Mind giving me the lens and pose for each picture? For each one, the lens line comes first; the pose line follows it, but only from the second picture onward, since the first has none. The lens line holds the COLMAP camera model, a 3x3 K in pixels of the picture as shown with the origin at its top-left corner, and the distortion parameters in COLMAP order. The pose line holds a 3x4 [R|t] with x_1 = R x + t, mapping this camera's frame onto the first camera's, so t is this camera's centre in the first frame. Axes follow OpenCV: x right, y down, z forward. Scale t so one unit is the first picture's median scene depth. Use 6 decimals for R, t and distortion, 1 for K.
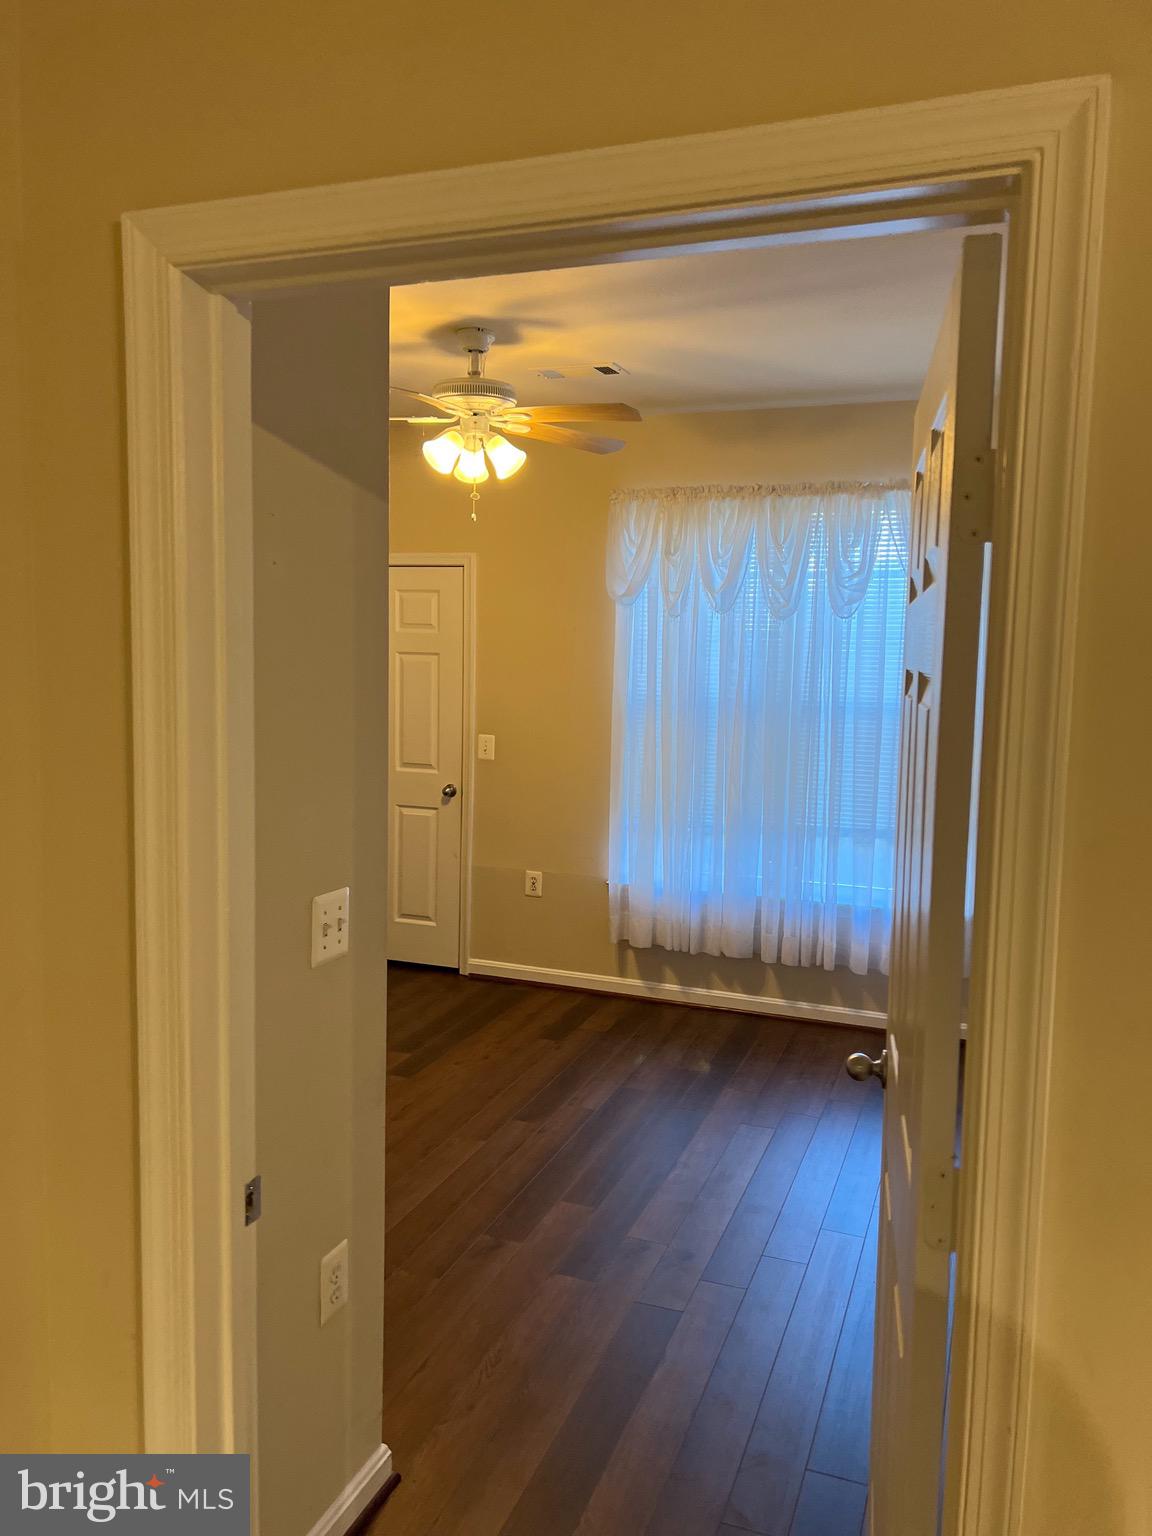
lens RADIAL K [[1156.8, 0, 576.0], [0, 1156.8, 767.7], [0, 0, 1]] dist [0.068566, -0.054594]
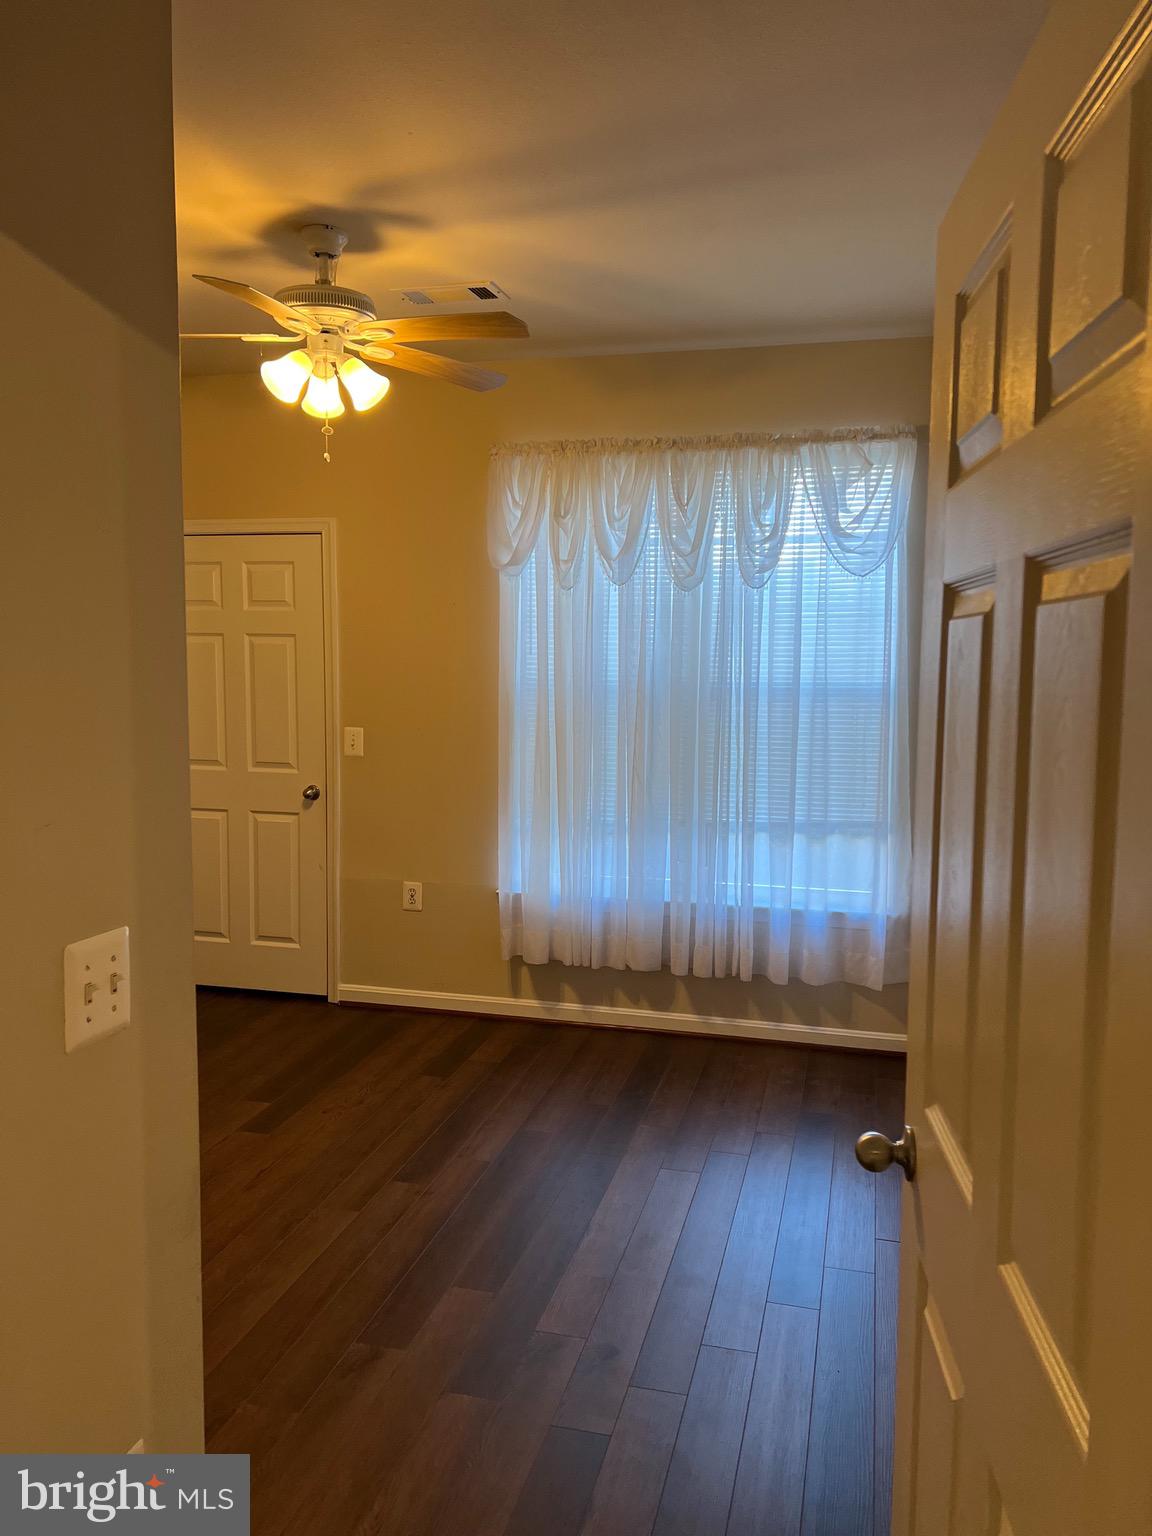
lens RADIAL K [[1156.8, 0, 590.4], [0, 1156.8, 778.1], [0, 0, 1]] dist [0.068566, -0.054594]
pose [[0.992942, -0.022550, 0.116435, -0.003272], [0.021777, 0.999732, 0.007906, 0.007708], [-0.116582, -0.005315, 0.993167, 0.128637]]
